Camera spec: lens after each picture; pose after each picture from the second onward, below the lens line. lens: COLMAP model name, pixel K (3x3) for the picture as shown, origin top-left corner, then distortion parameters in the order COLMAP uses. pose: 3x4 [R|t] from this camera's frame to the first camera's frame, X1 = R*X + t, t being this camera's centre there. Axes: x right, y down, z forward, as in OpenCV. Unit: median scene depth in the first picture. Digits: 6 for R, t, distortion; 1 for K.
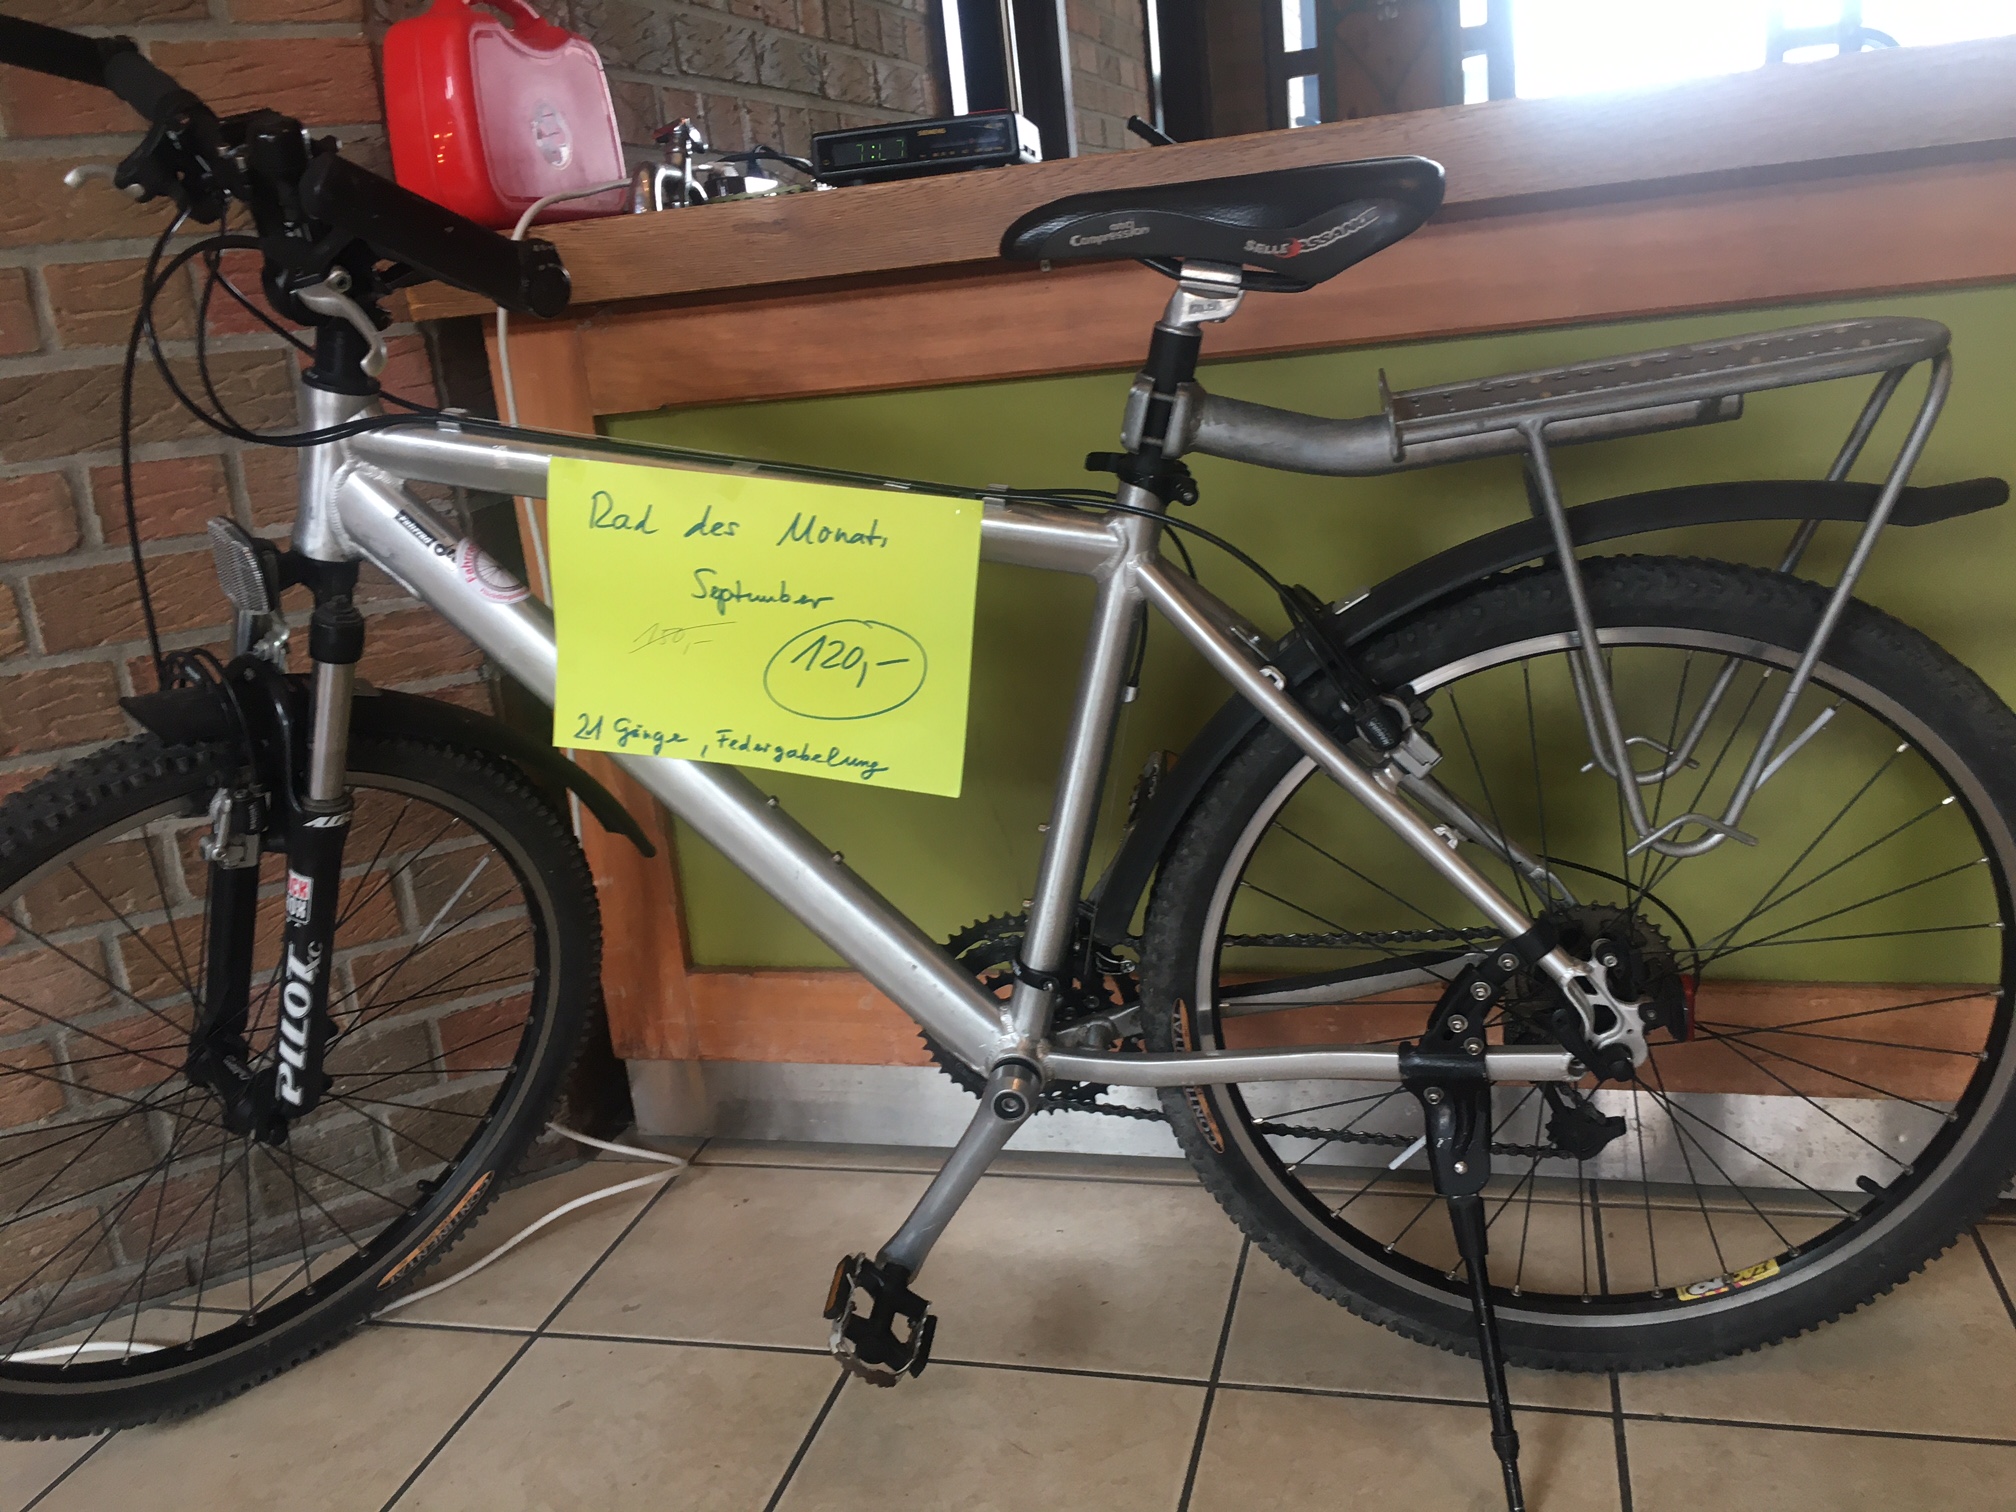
lens RADIAL K [[1700.9, 0, 1018.8], [0, 1700.9, 751.0], [0, 0, 1]] dist [0.055391, -0.087133]
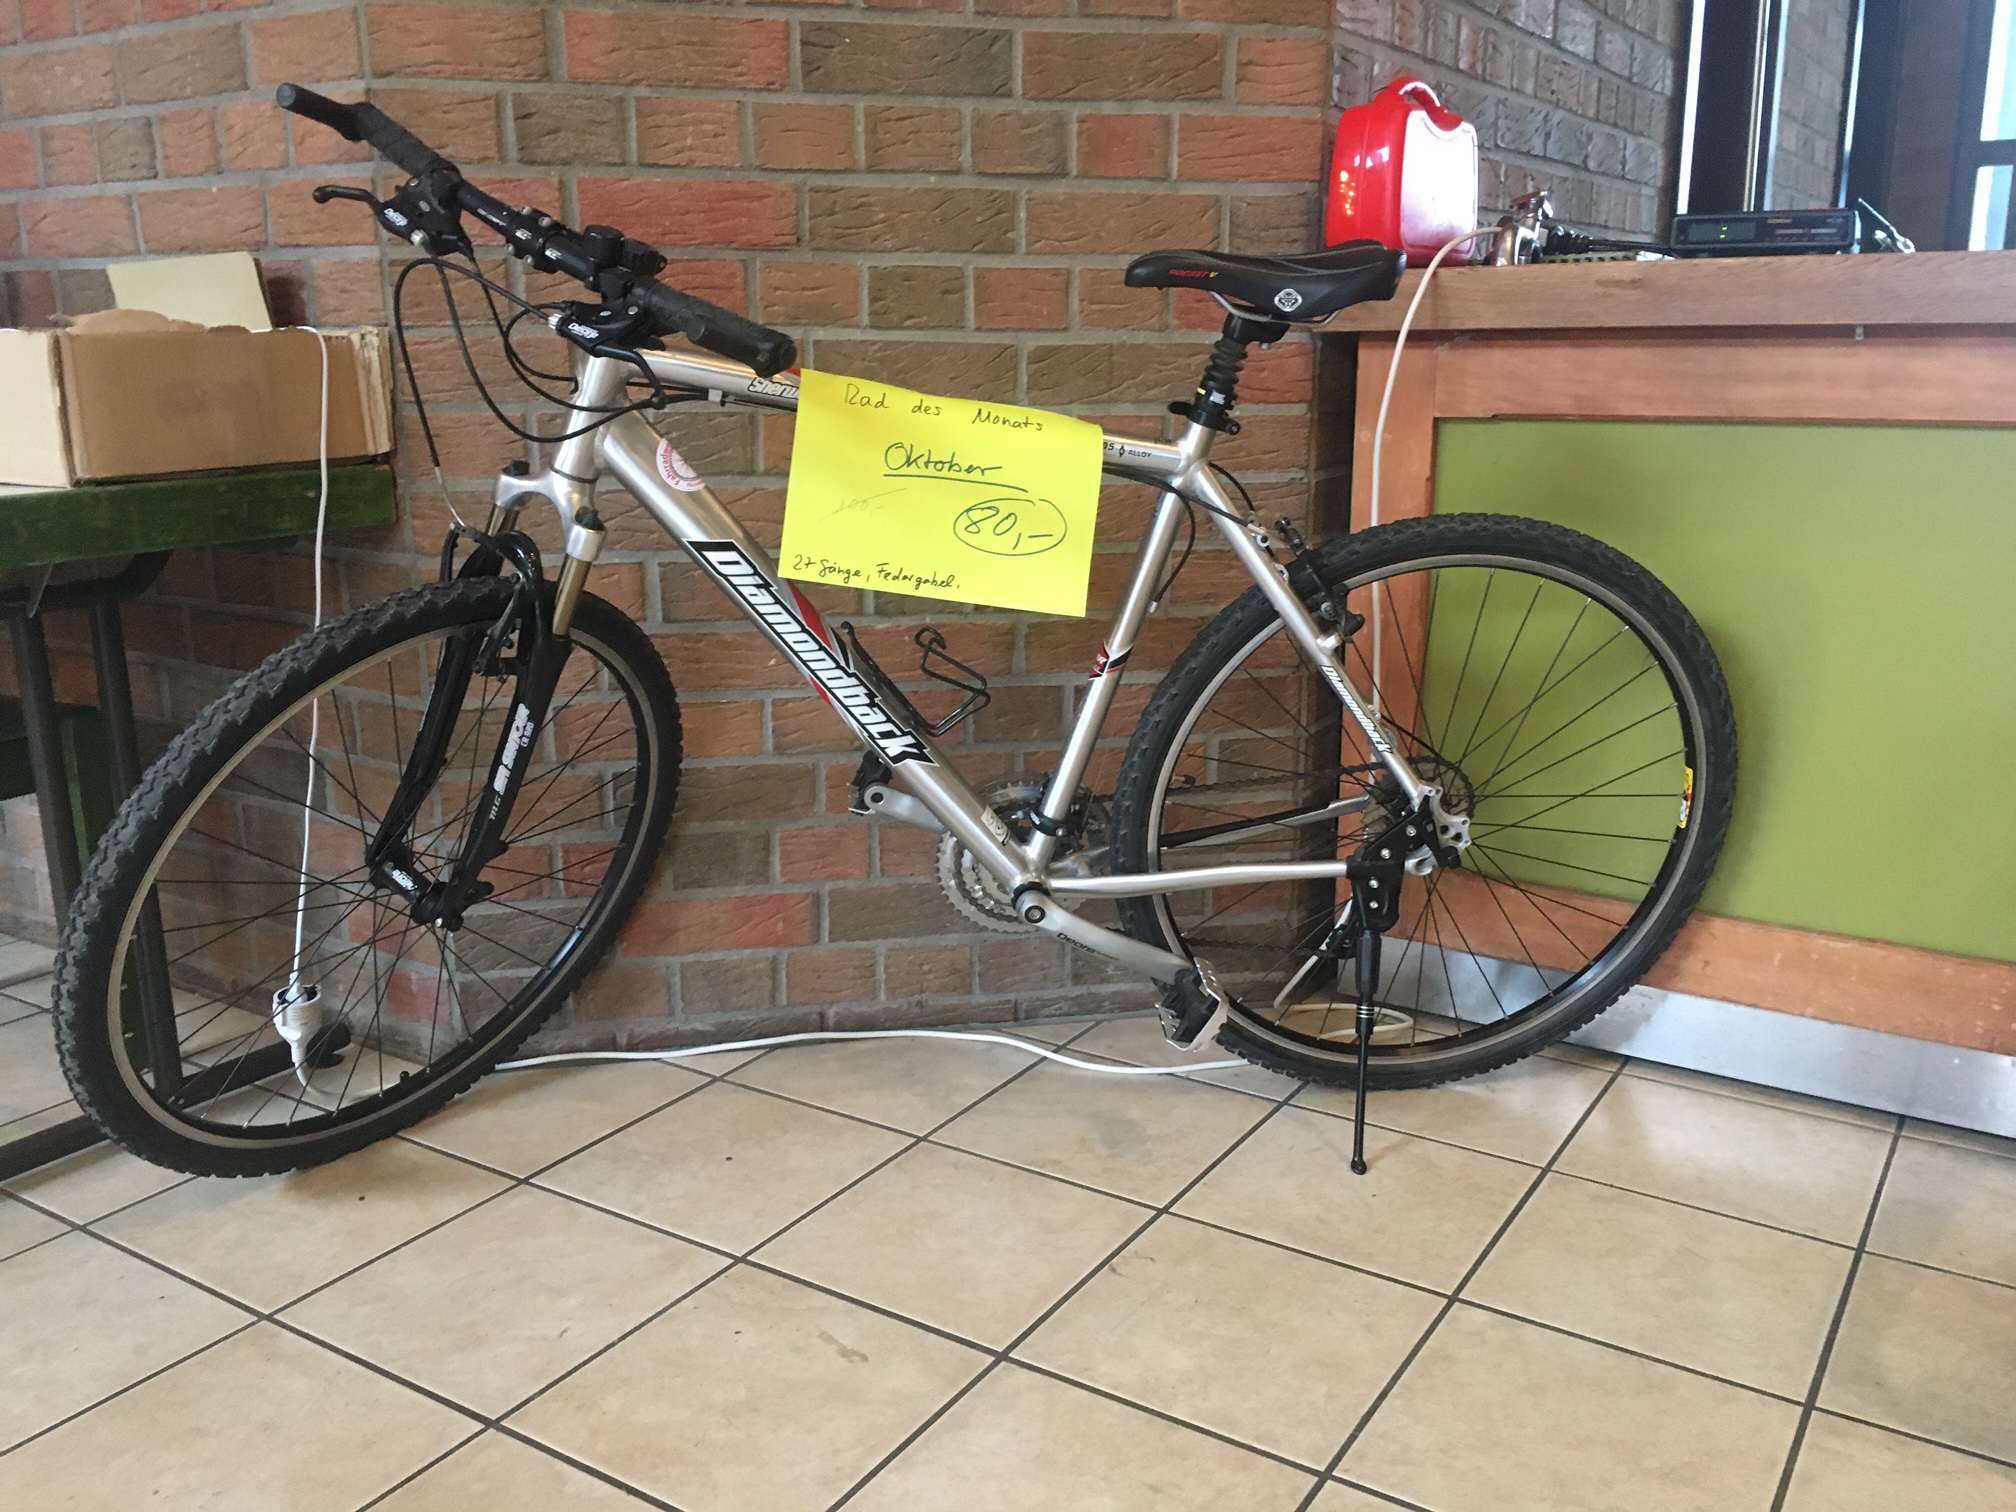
lens RADIAL K [[1700.9, 0, 1004.1], [0, 1700.9, 751.2], [0, 0, 1]] dist [0.055391, -0.087133]
pose [[0.945490, 0.166079, -0.280118, -0.158951], [-0.170997, 0.985247, 0.006971, 0.099998], [0.277144, 0.041308, 0.959940, -0.319822]]
